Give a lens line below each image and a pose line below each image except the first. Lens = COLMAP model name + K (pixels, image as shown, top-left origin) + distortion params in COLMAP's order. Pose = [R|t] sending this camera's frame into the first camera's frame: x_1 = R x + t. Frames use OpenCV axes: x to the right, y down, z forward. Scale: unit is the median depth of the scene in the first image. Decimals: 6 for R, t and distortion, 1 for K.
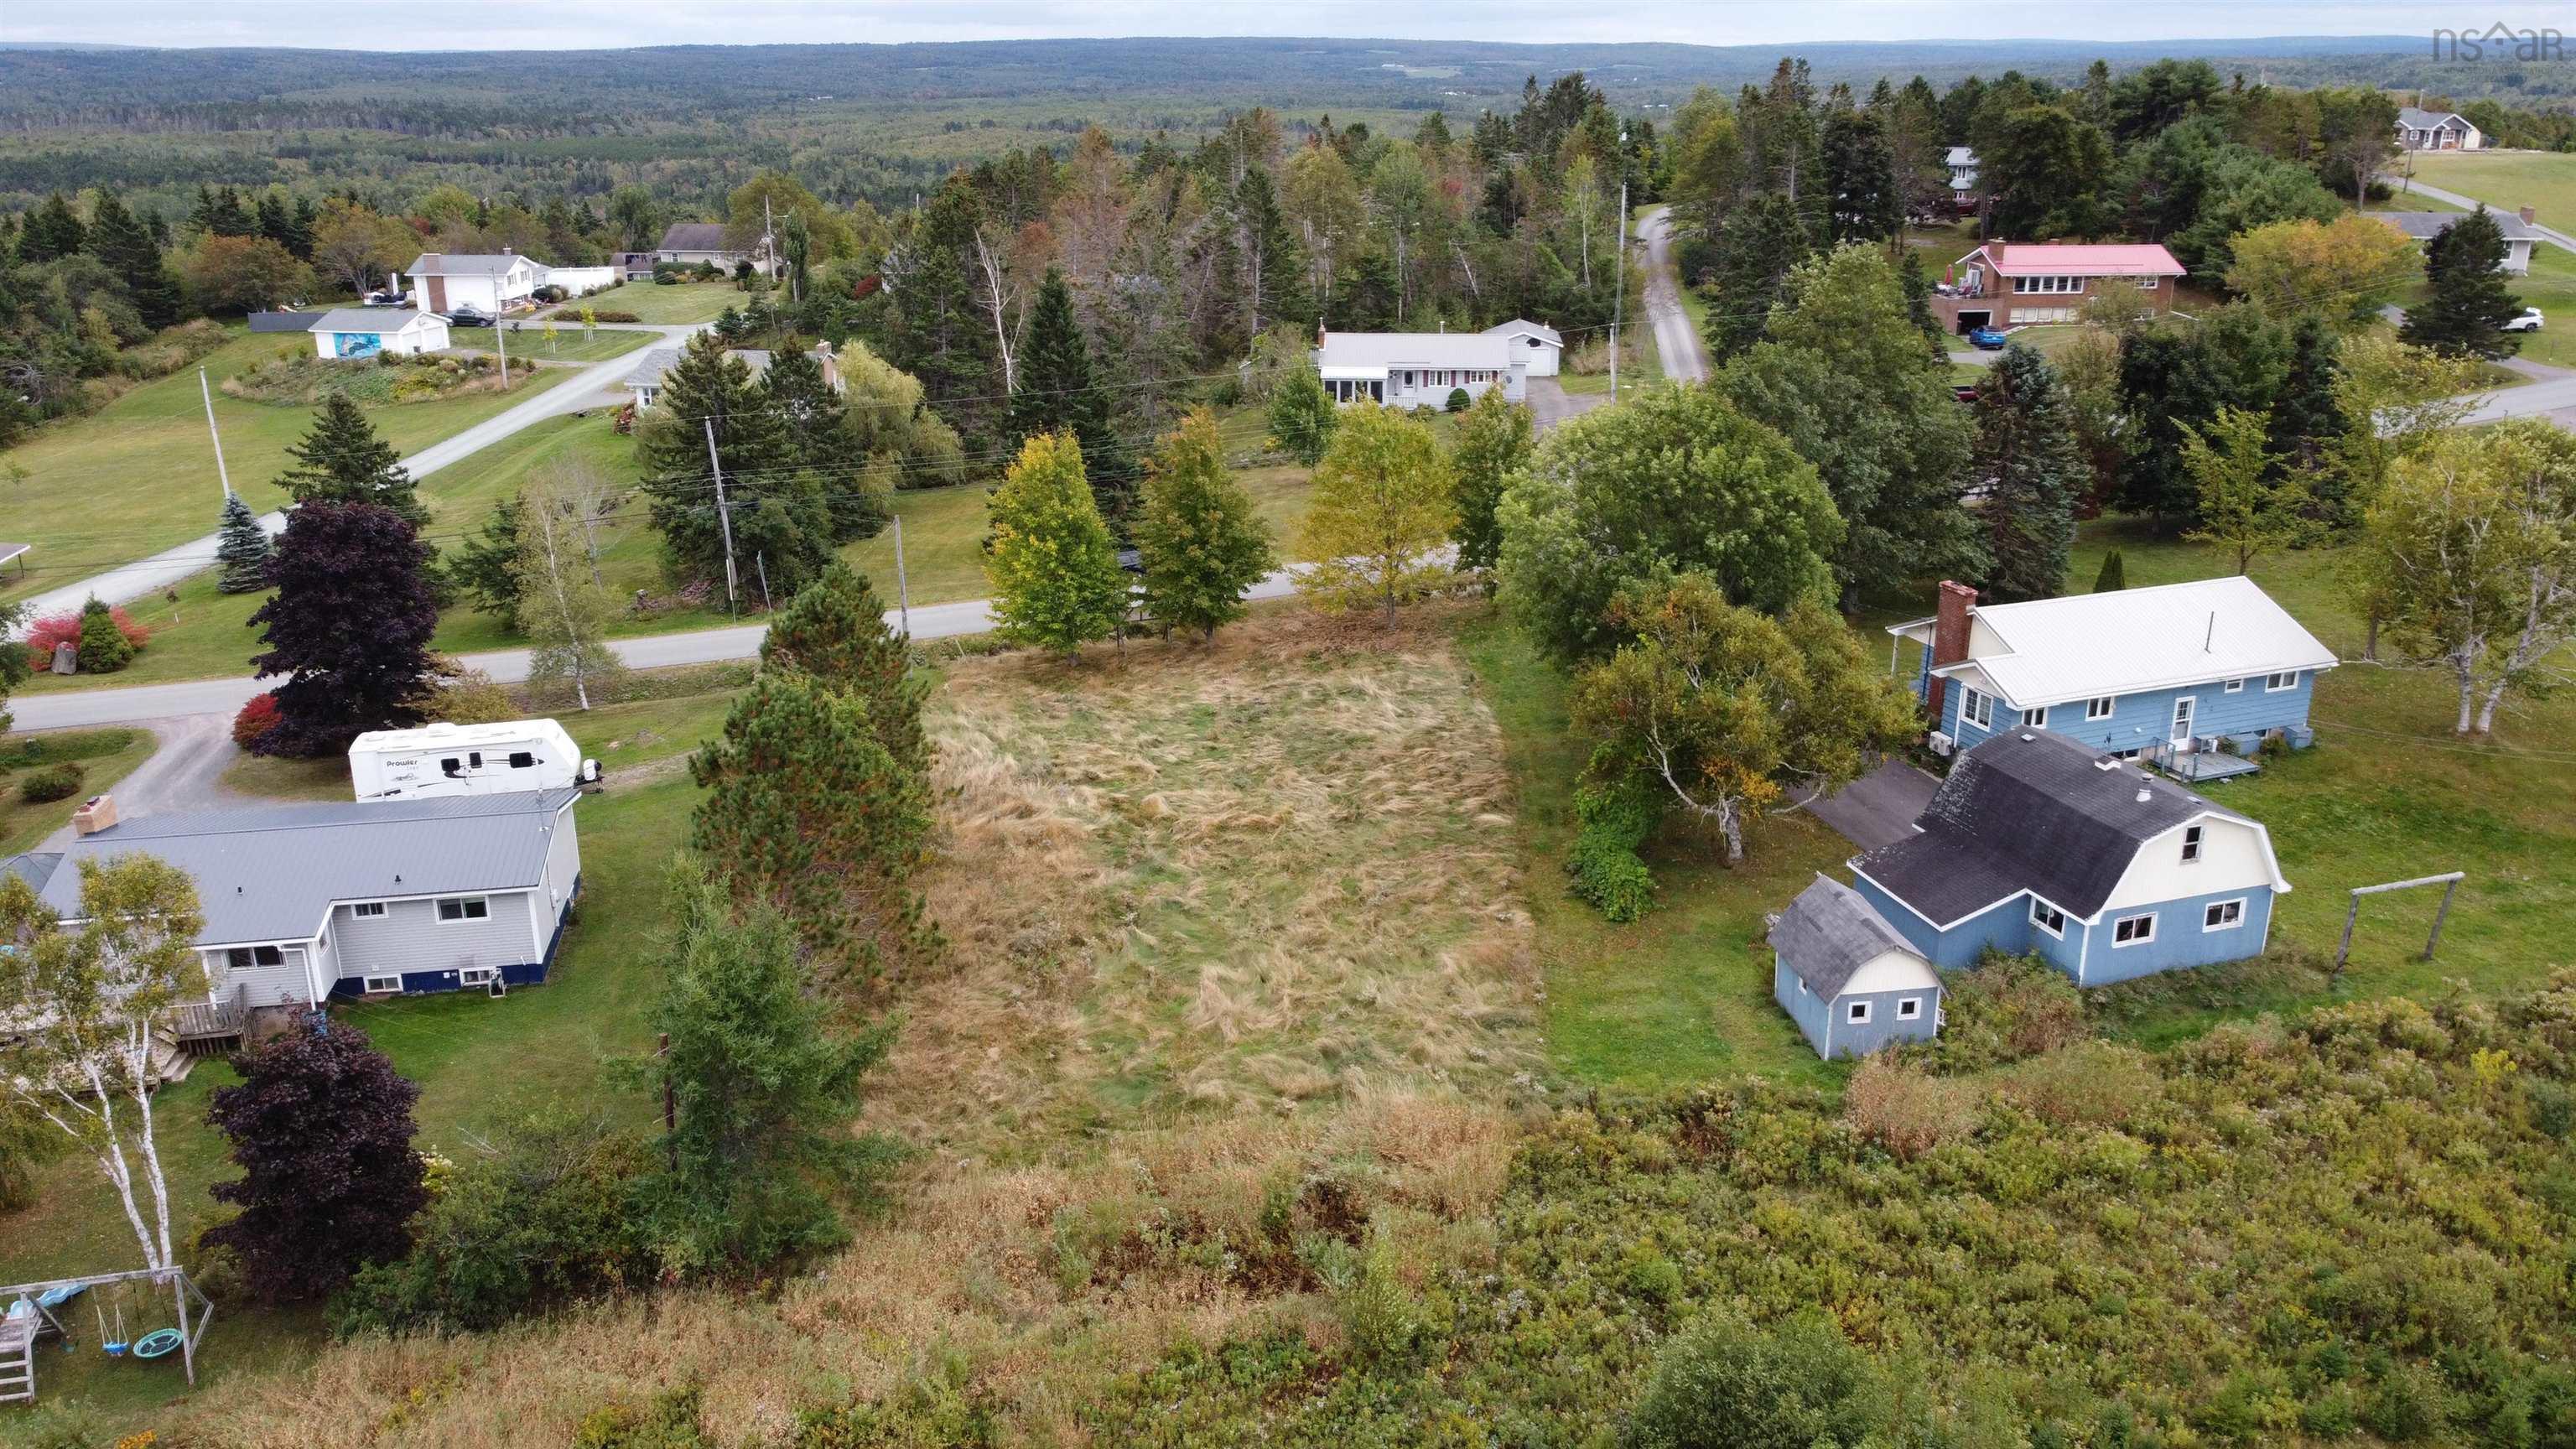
lens RADIAL K [[1945.1, 0, 1299.5], [0, 1945.1, 726.3], [0, 0, 1]] dist [0.013613, -0.014869]
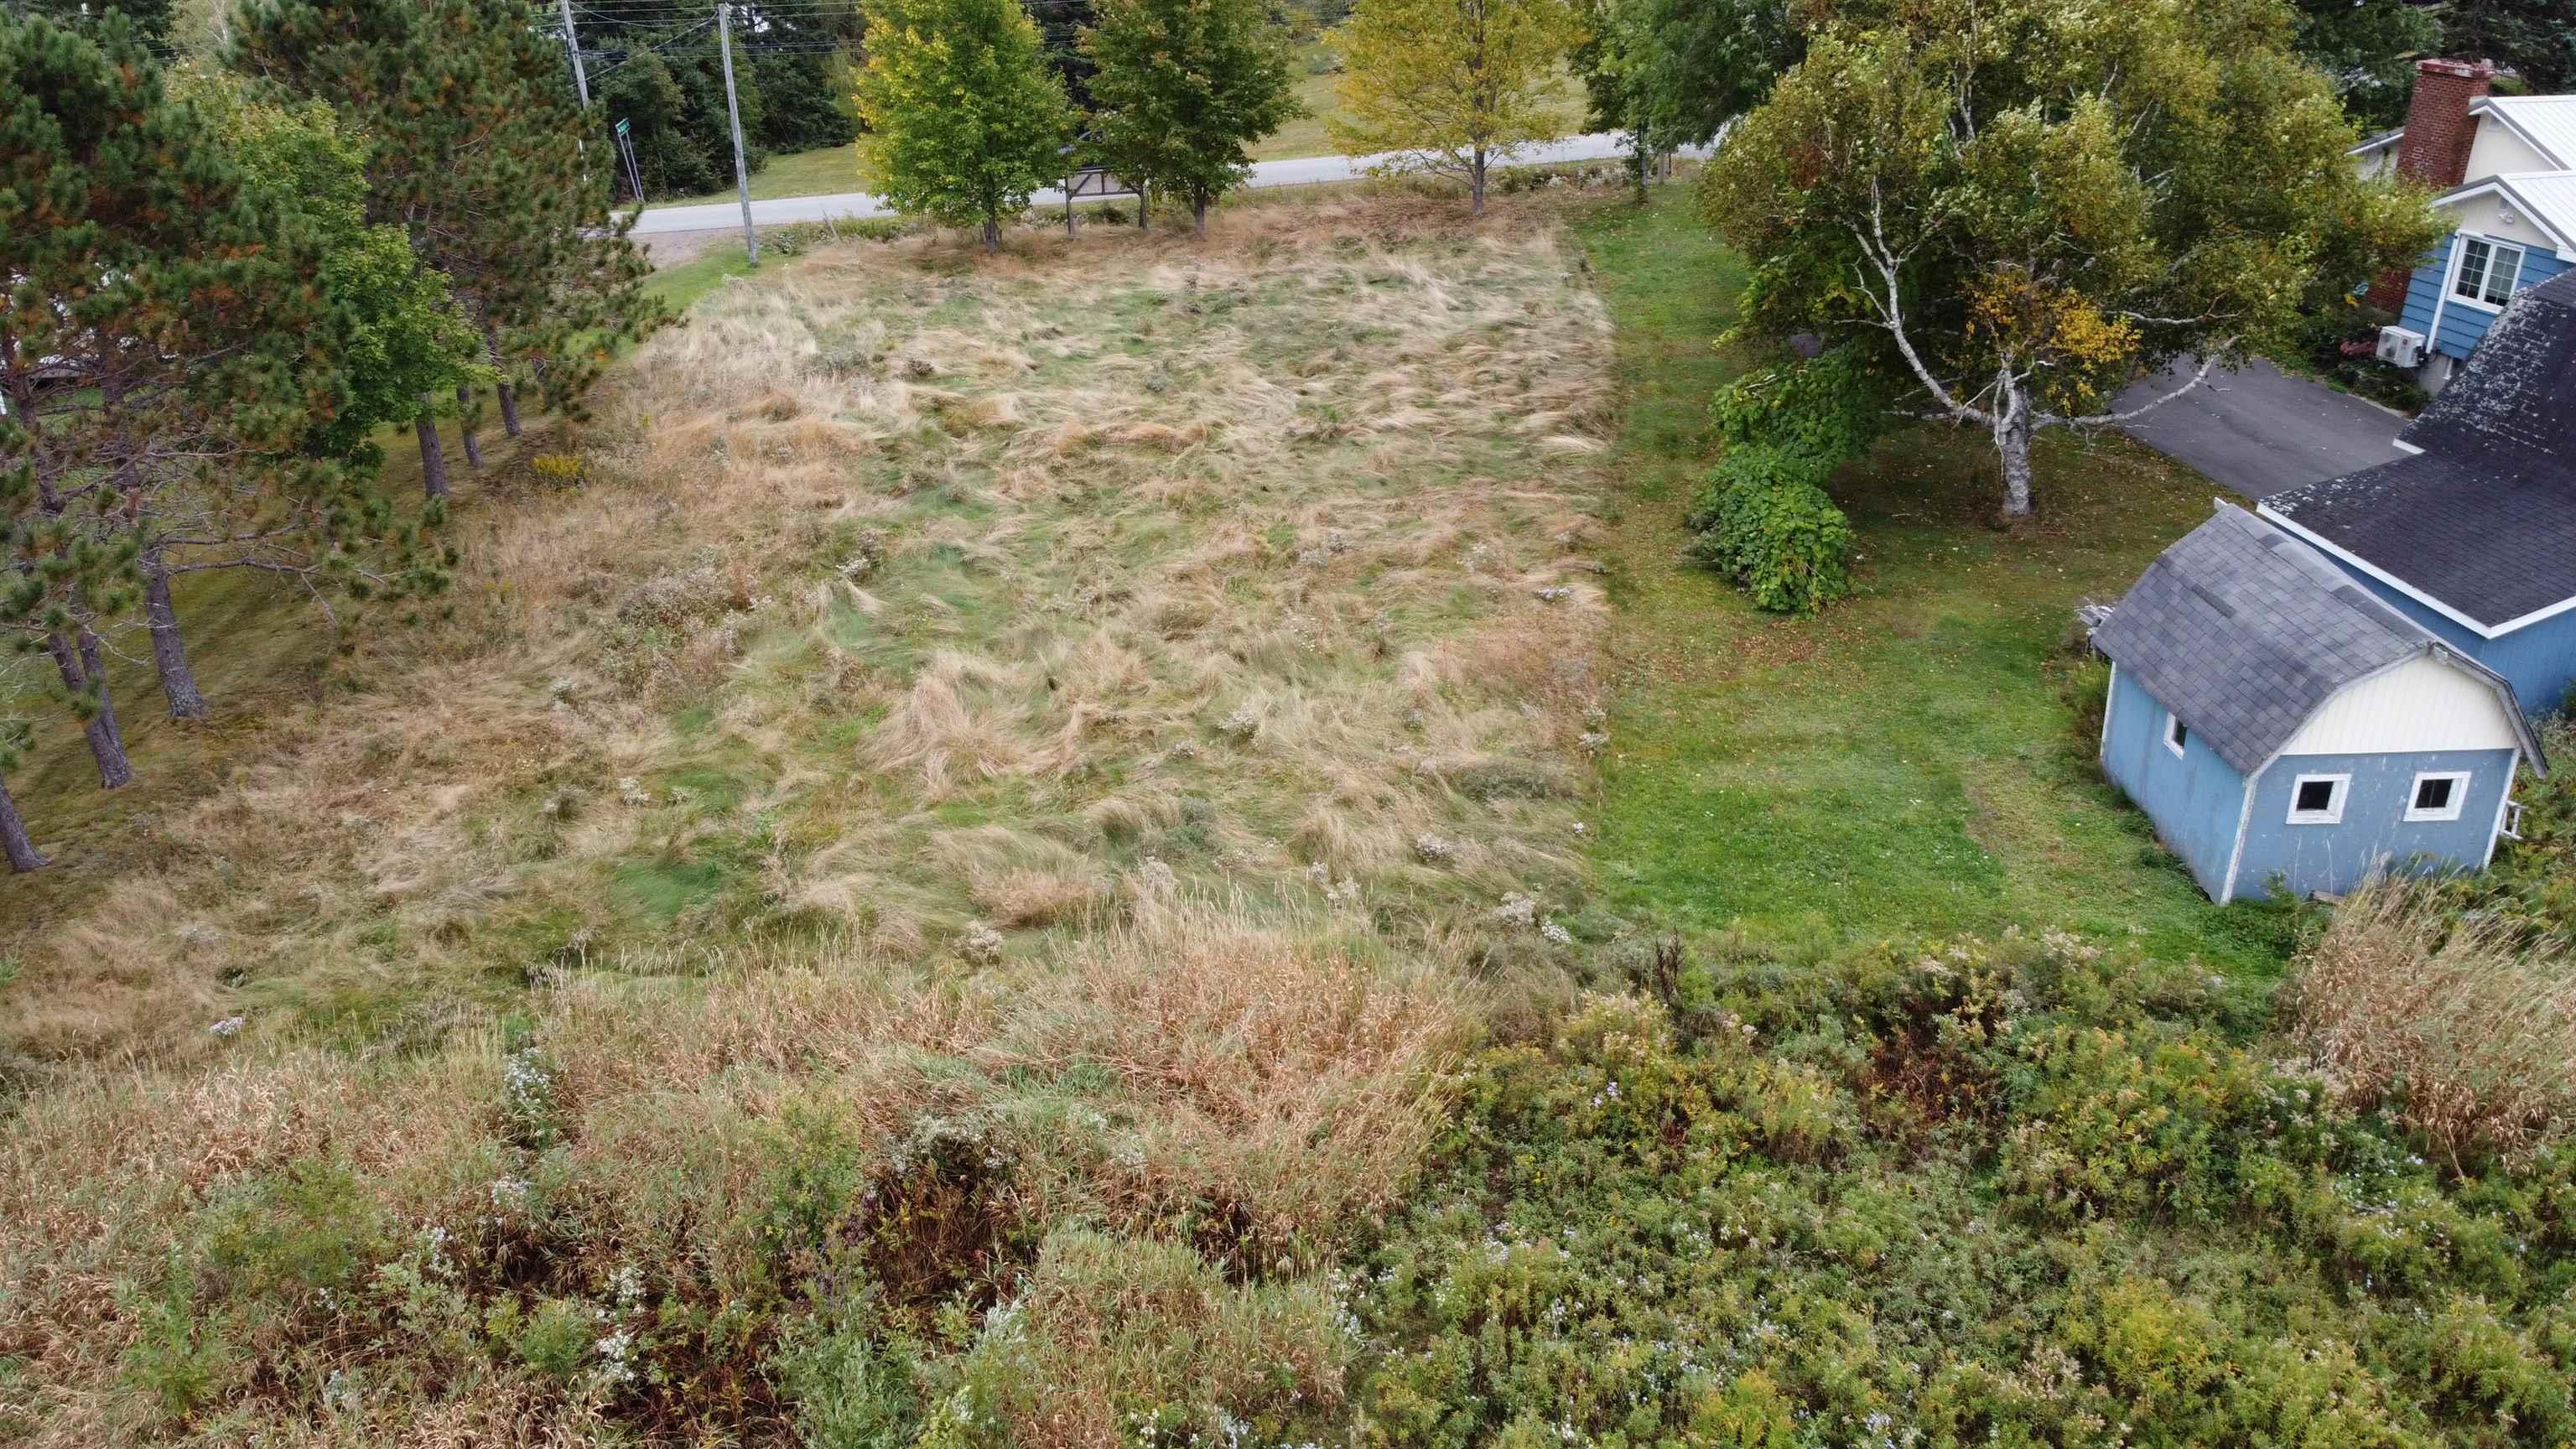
lens RADIAL K [[1949.2, 0, 1298.3], [0, 1949.2, 724.7], [0, 0, 1]] dist [0.010050, -0.012049]
pose [[0.993807, 0.045793, -0.101245, 0.090599], [-0.035007, 0.993765, 0.105855, 0.079011], [0.105461, -0.101655, 0.989214, 0.469400]]
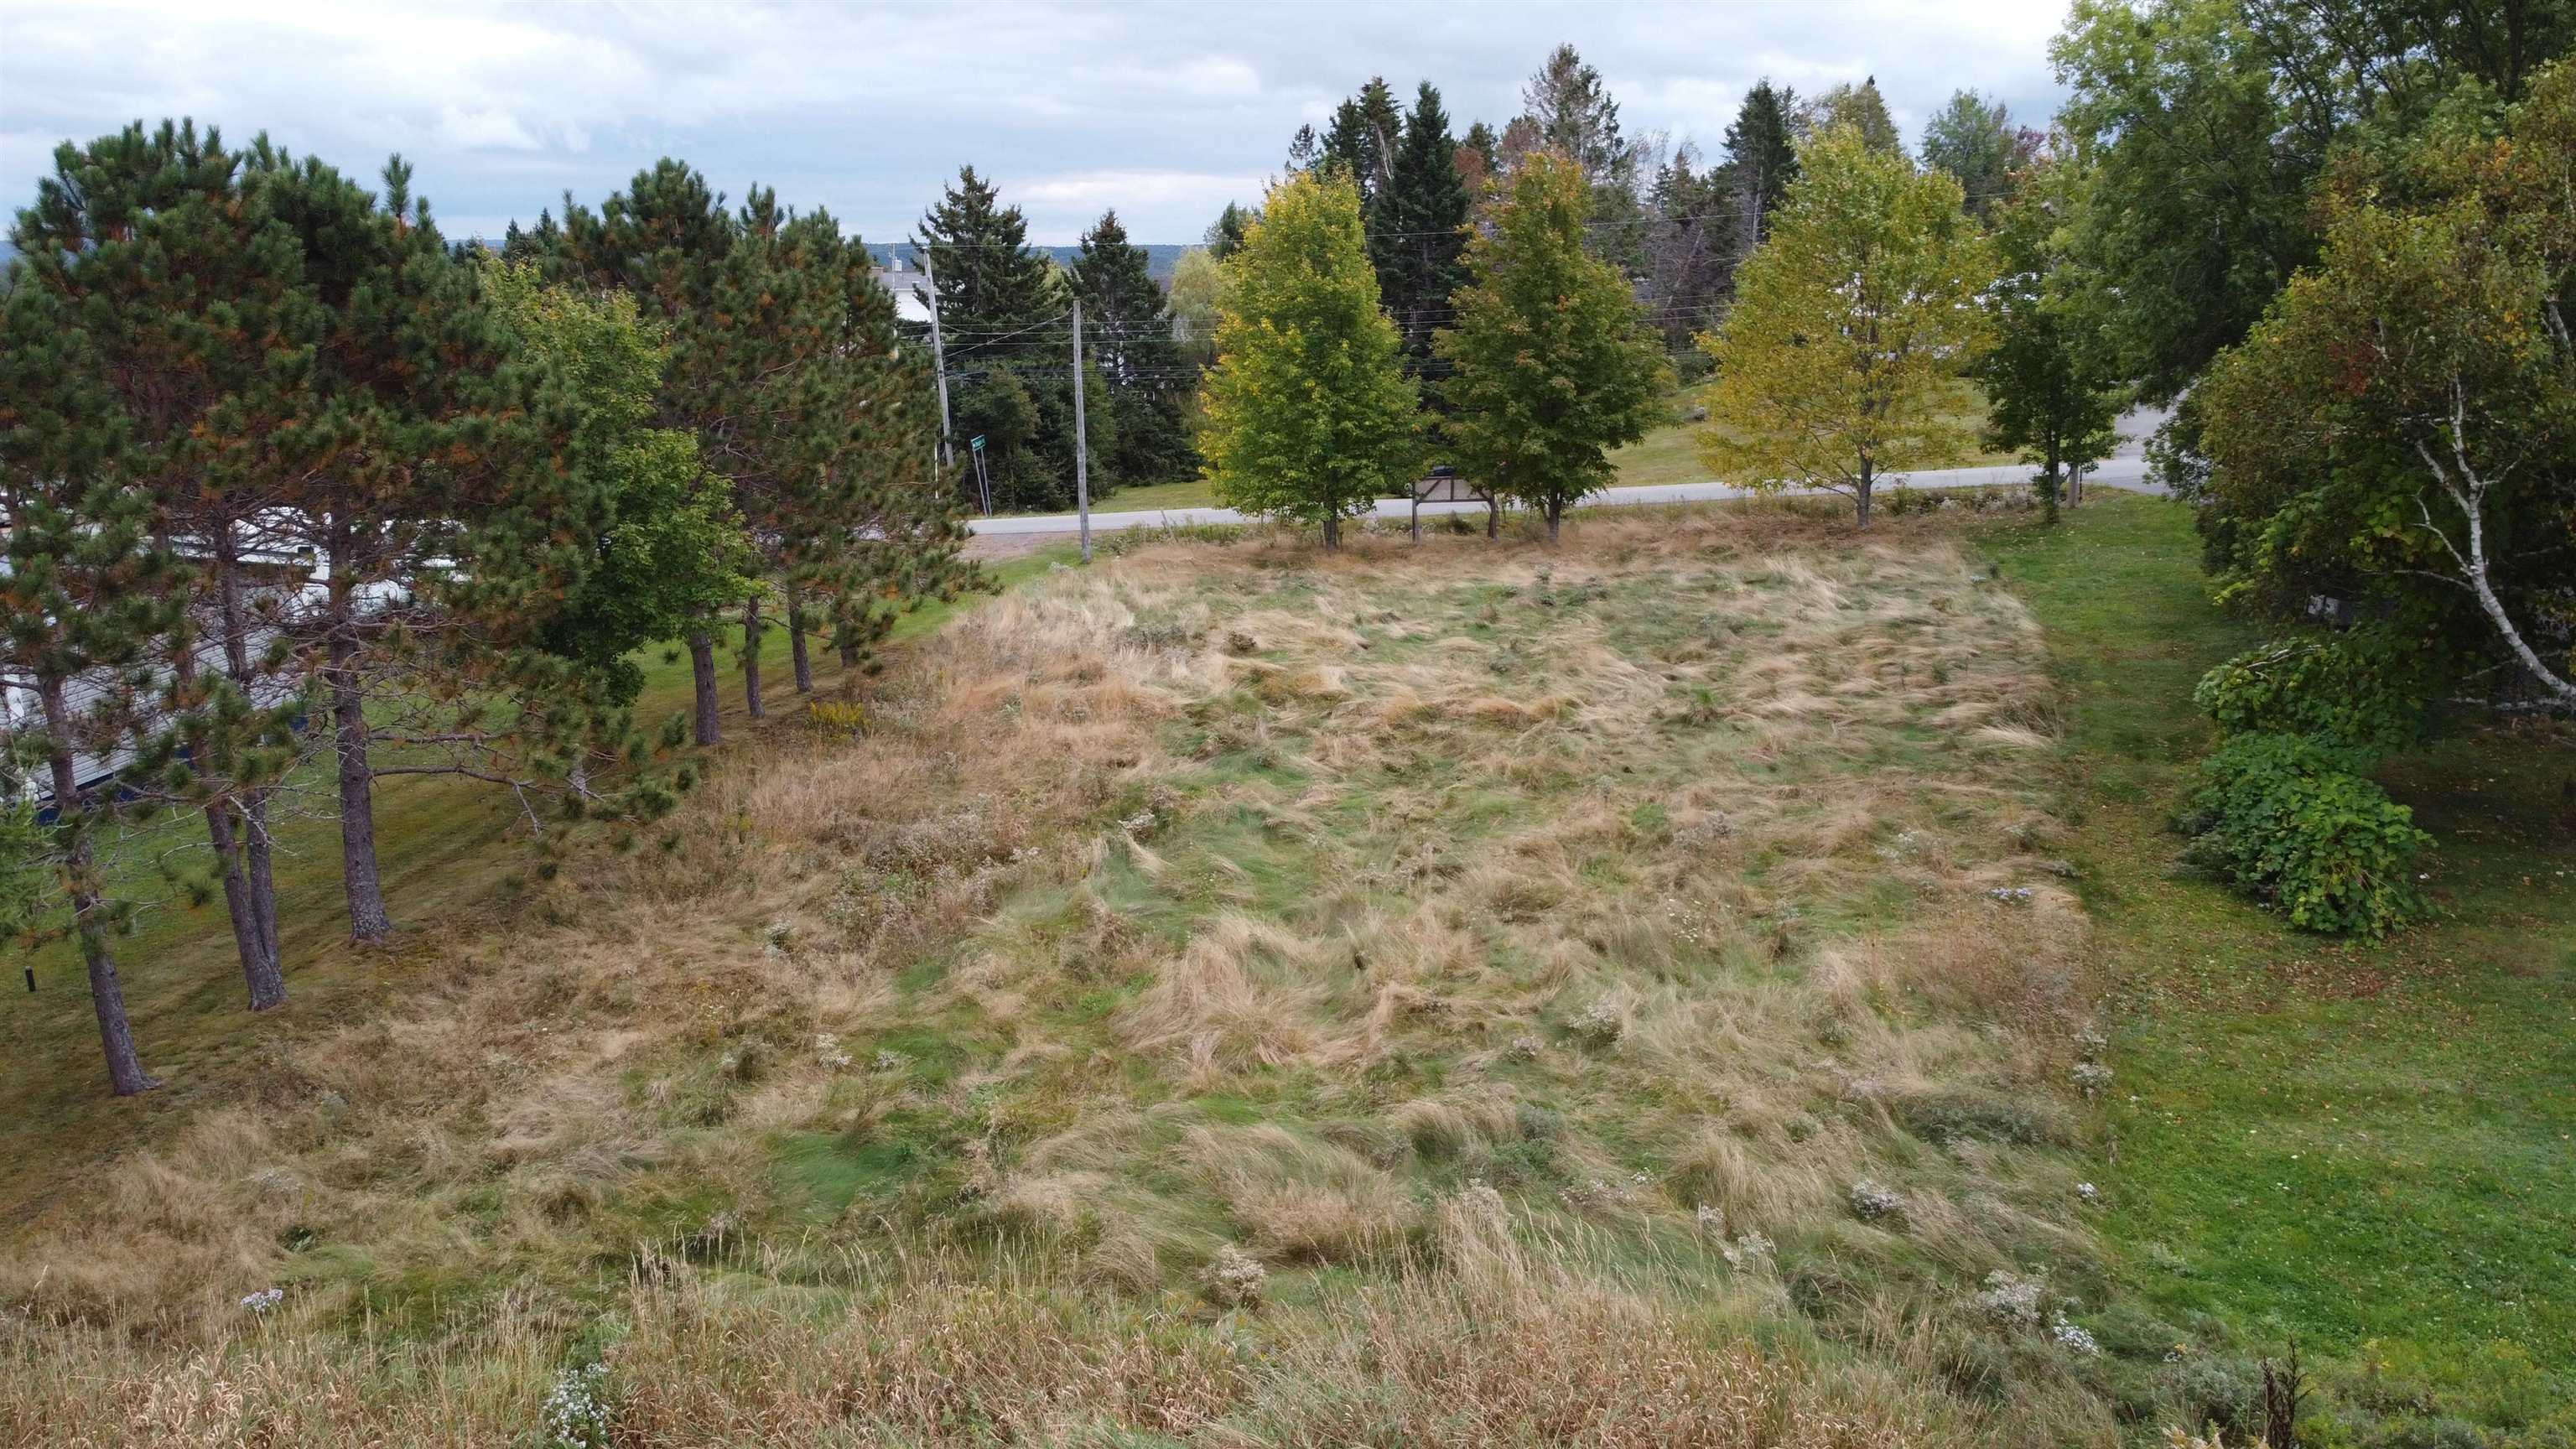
lens RADIAL K [[1945.1, 0, 1299.5], [0, 1945.1, 726.3], [0, 0, 1]] dist [0.013613, -0.014869]
pose [[0.959612, 0.064663, -0.273794, 0.071675], [-0.089603, 0.992794, -0.079574, 0.107096], [0.266675, 0.100893, 0.958491, 0.564529]]
